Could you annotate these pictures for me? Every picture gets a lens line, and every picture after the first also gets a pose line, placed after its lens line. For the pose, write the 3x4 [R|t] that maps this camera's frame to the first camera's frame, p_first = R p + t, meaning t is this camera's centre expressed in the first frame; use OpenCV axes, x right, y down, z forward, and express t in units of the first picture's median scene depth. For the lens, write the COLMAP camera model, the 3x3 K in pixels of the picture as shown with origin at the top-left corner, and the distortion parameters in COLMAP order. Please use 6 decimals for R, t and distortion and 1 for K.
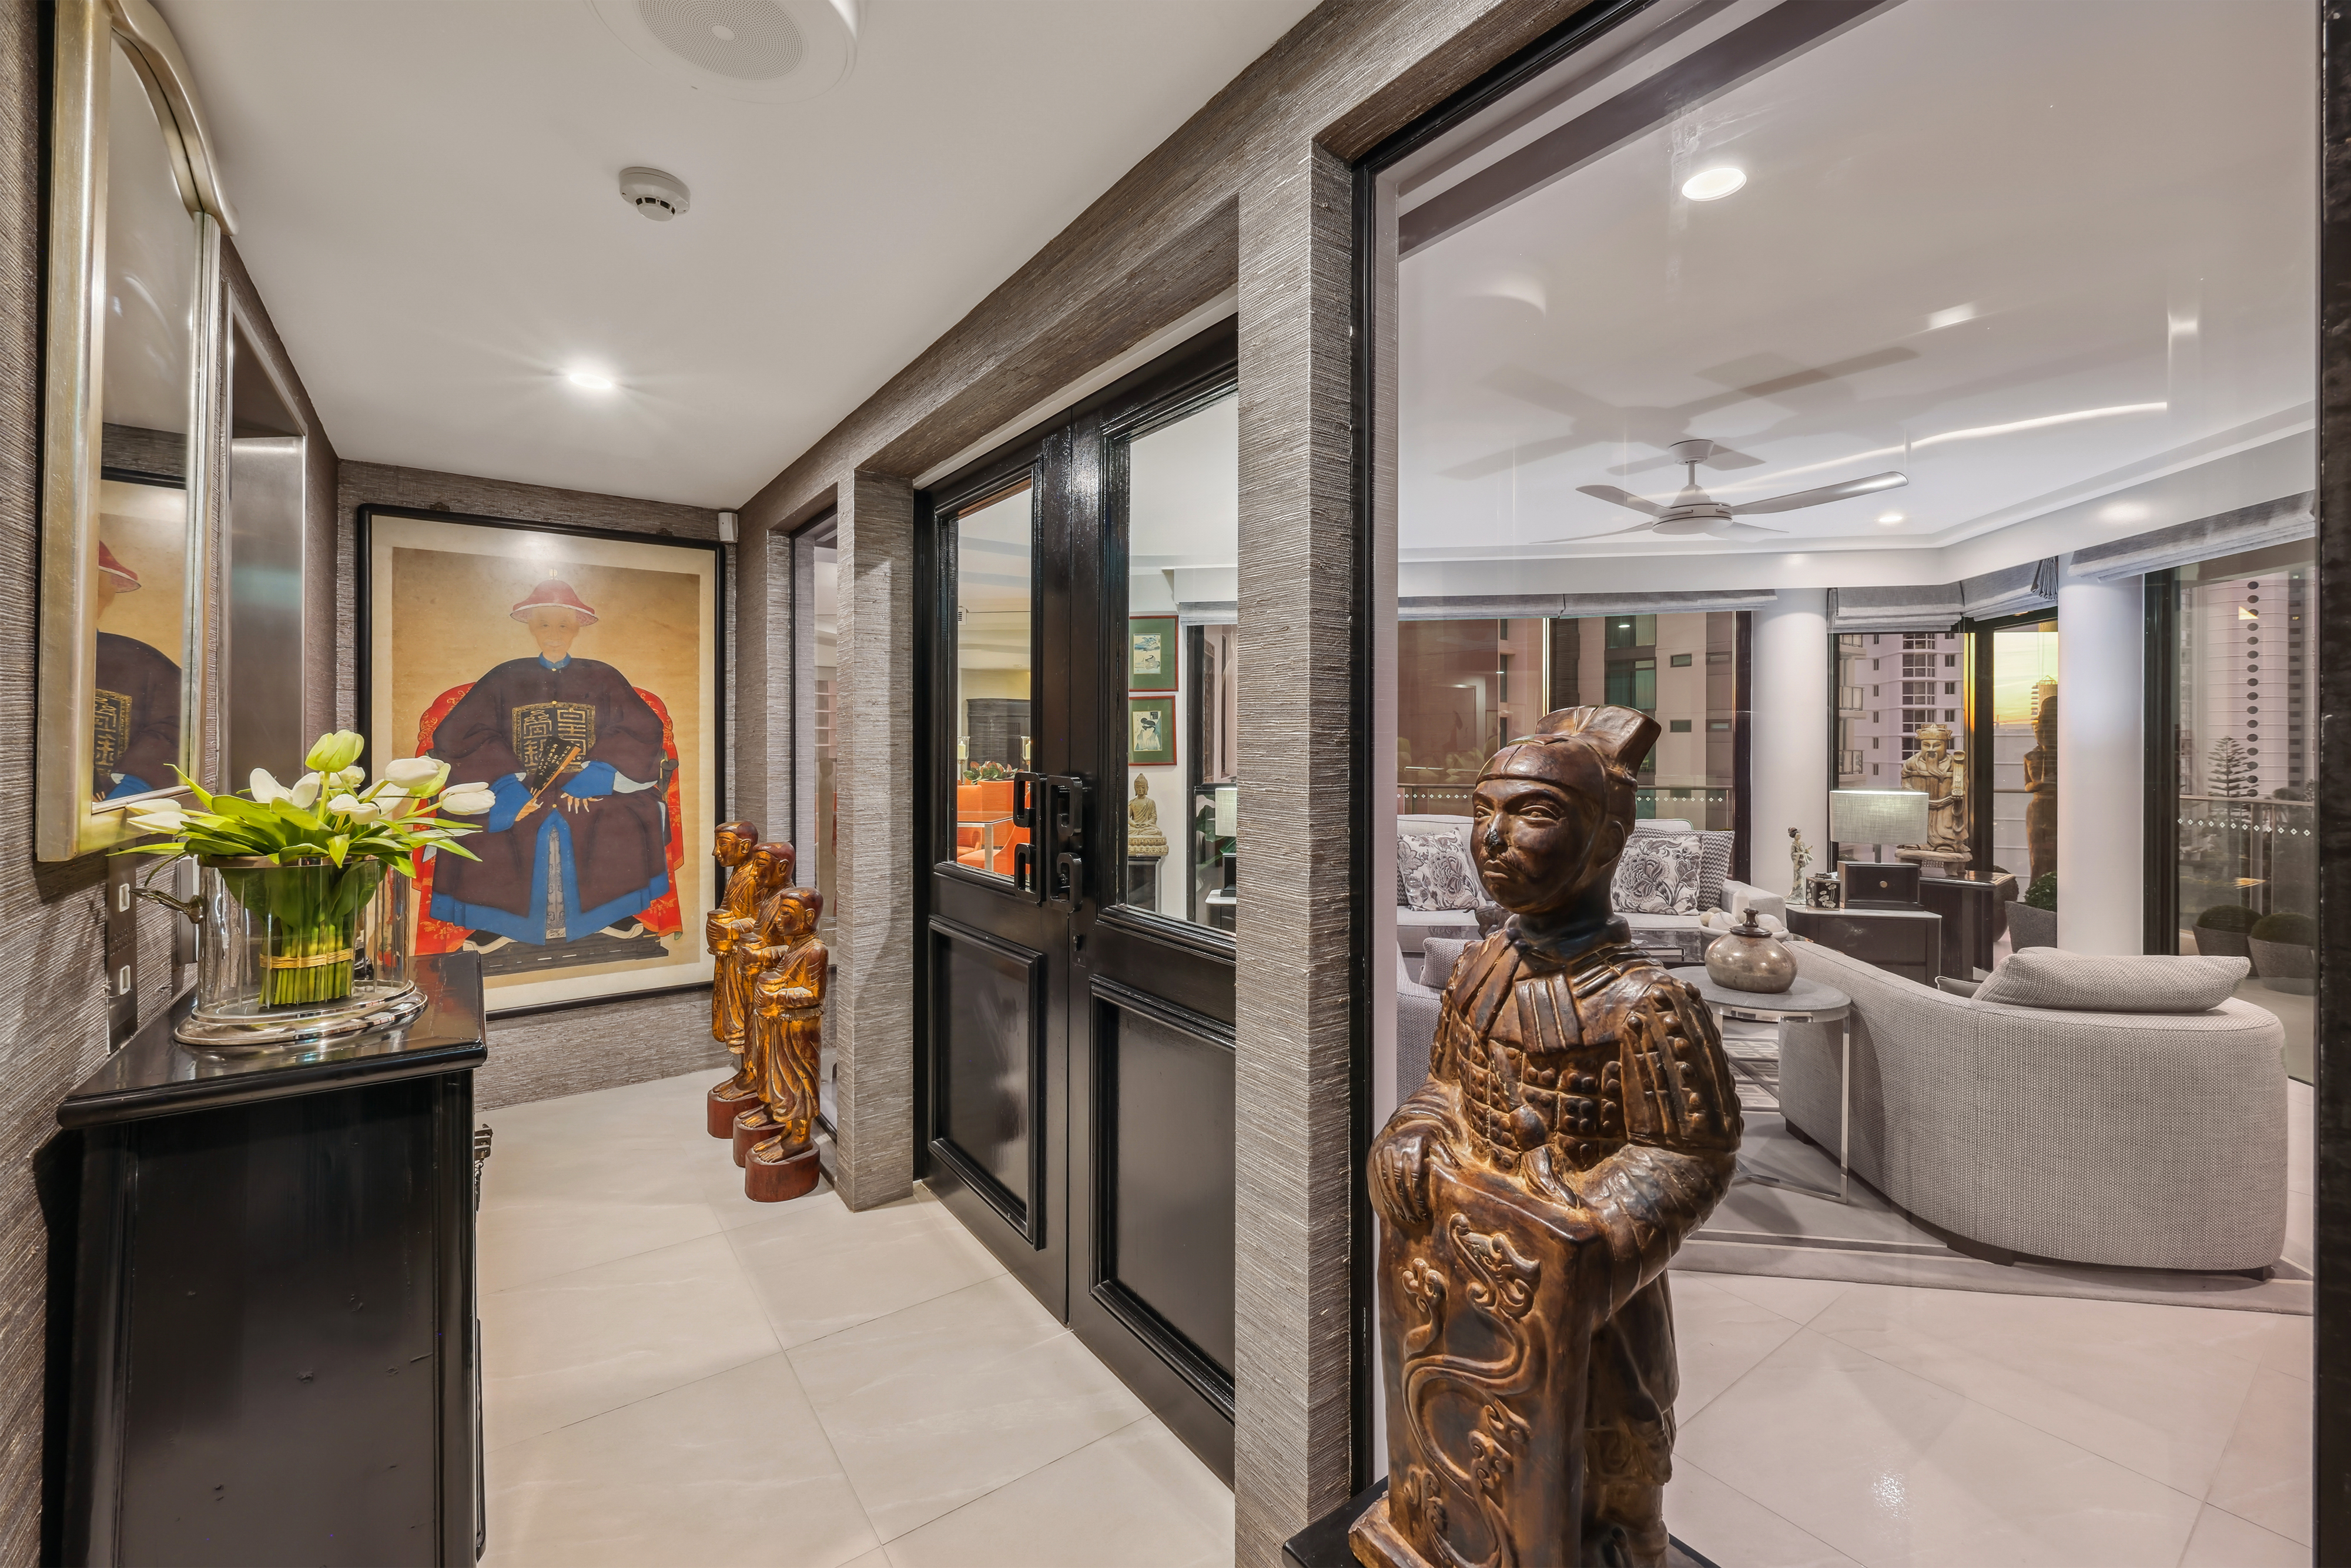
lens RADIAL K [[958.0, 0, 1161.7], [0, 958.0, 736.6], [0, 0, 1]] dist [-0.001508, 0.000603]
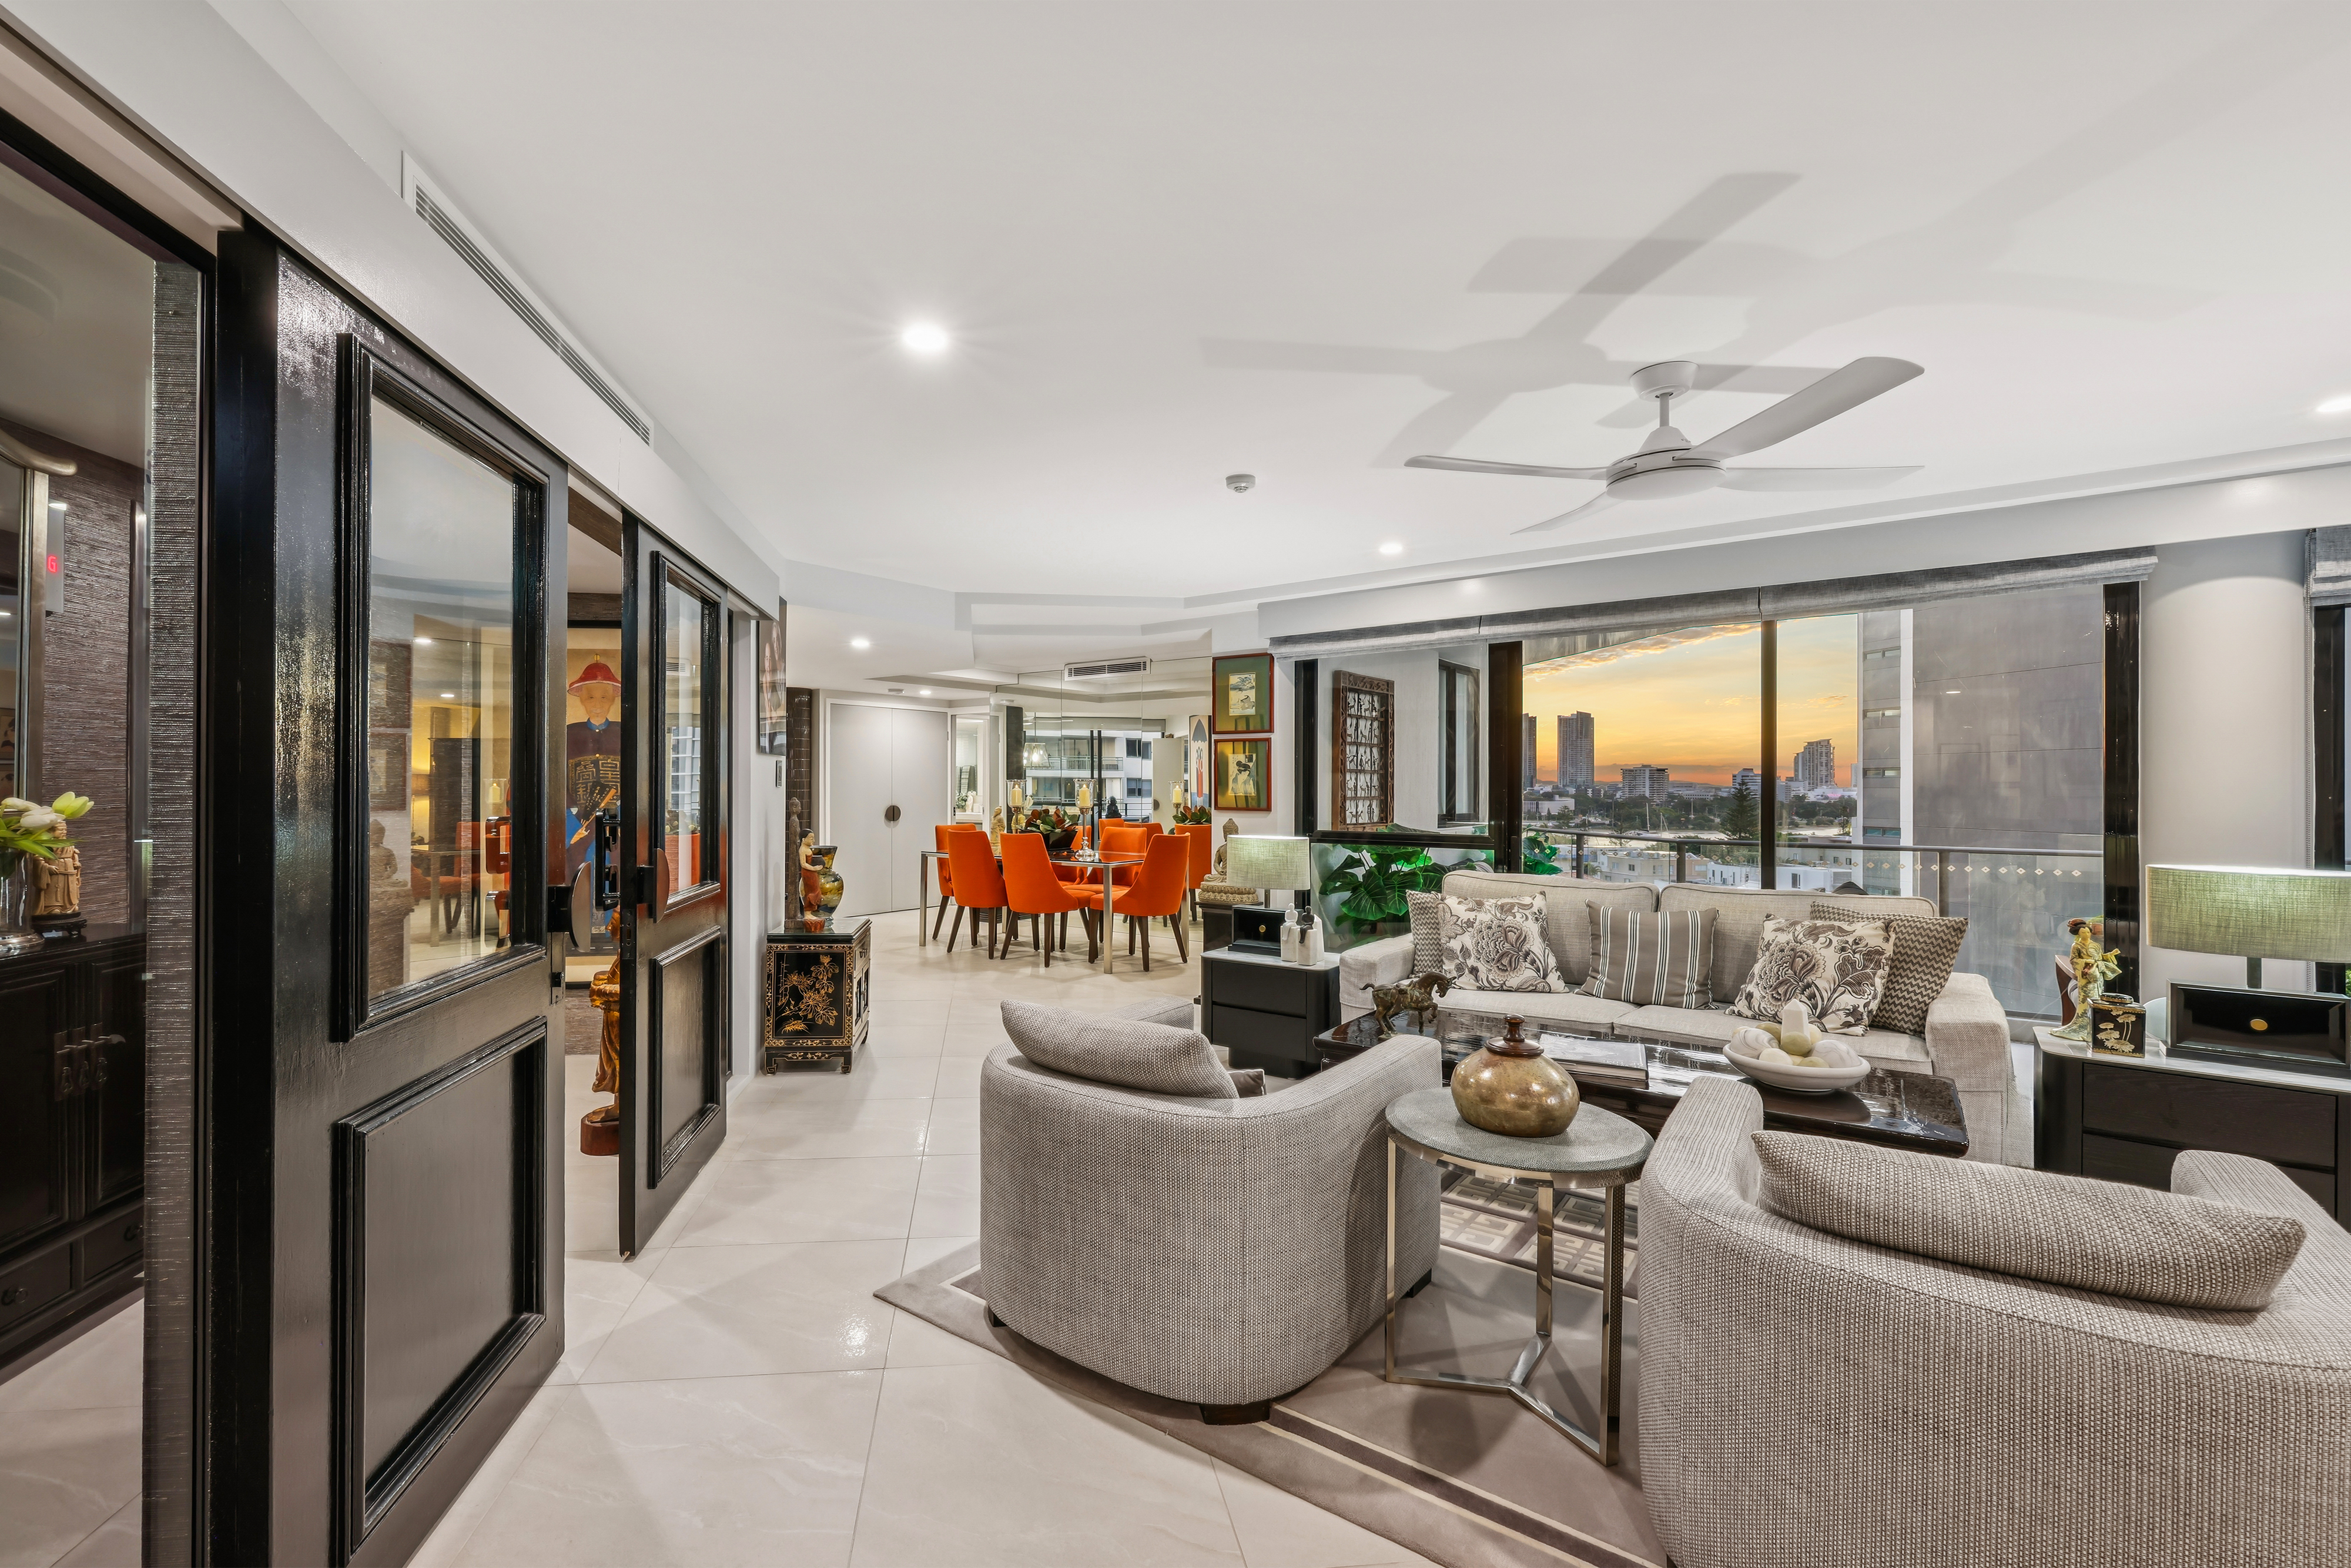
lens RADIAL K [[958.0, 0, 1179.2], [0, 958.0, 772.2], [0, 0, 1]] dist [-0.001508, 0.000603]
pose [[0.871077, -0.007813, -0.491084, 0.461179], [0.002238, 0.999926, -0.011938, 0.003474], [0.491141, 0.009299, 0.871030, 0.152185]]
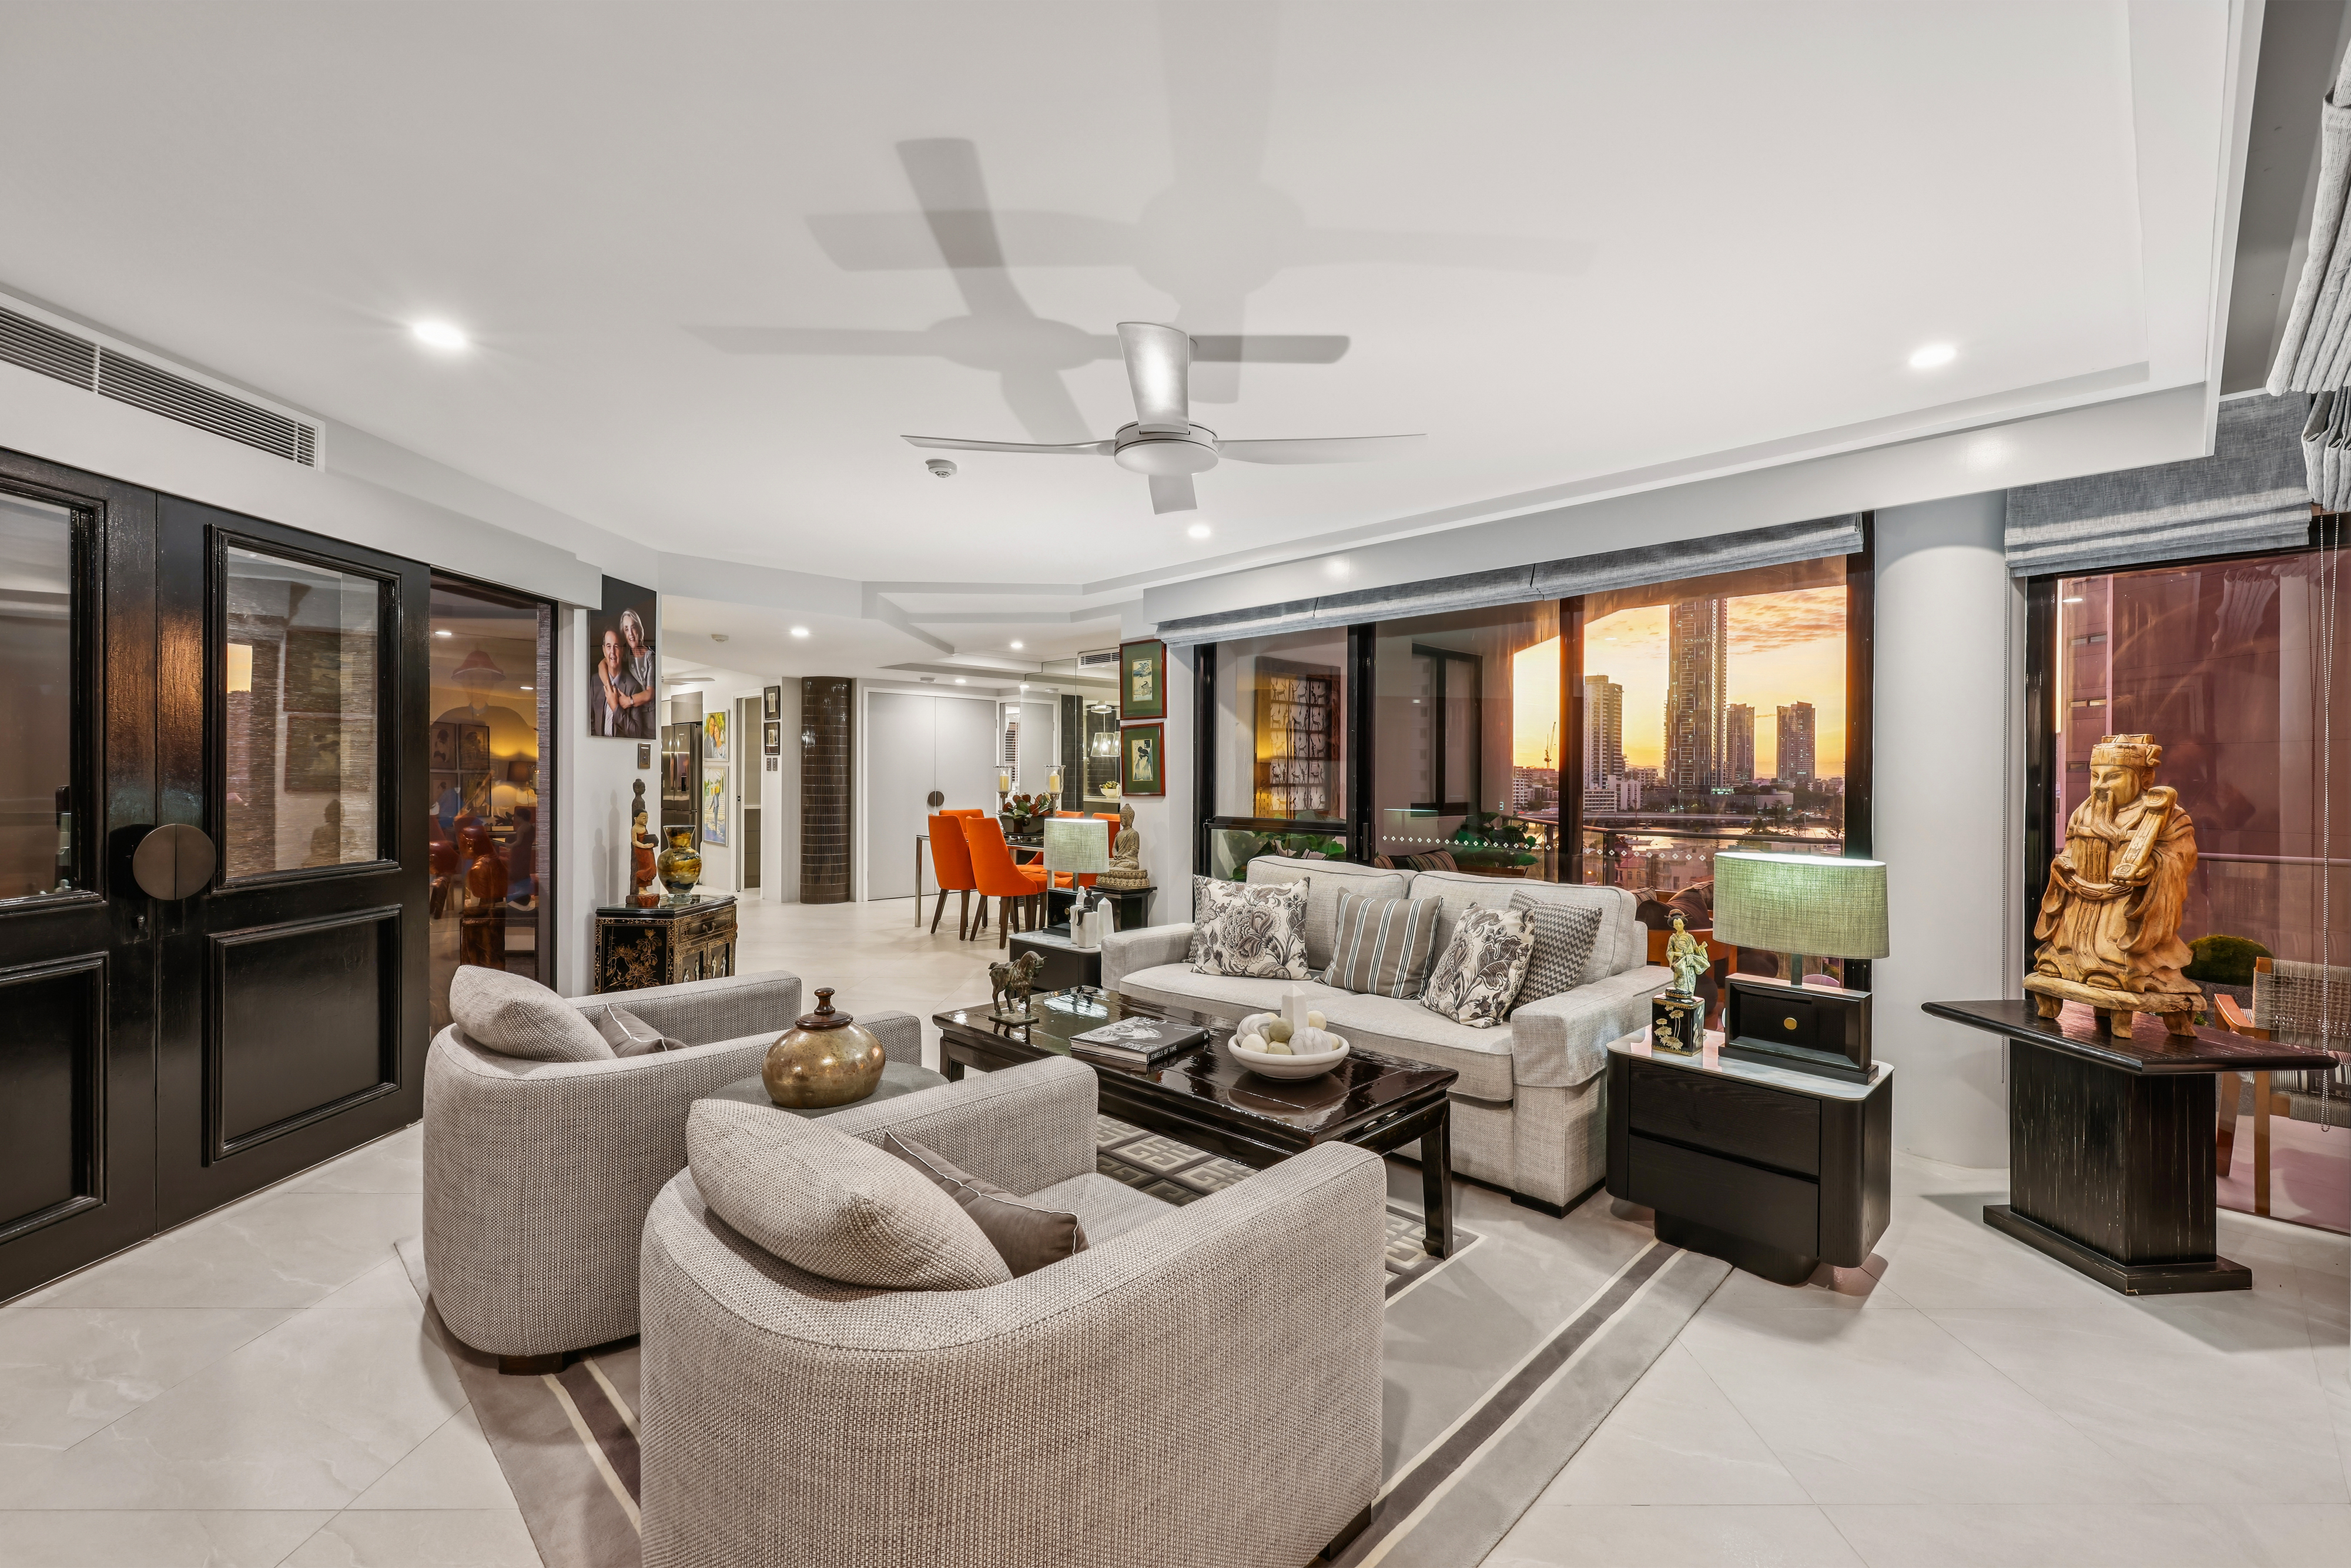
lens RADIAL K [[958.0, 0, 1325.6], [0, 958.0, 771.3], [0, 0, 1]] dist [-0.001508, 0.000603]
pose [[0.828355, 0.000530, -0.560203, 0.803749], [-0.003281, 0.999987, -0.003904, 0.010406], [0.560194, 0.005072, 0.828346, 0.365458]]
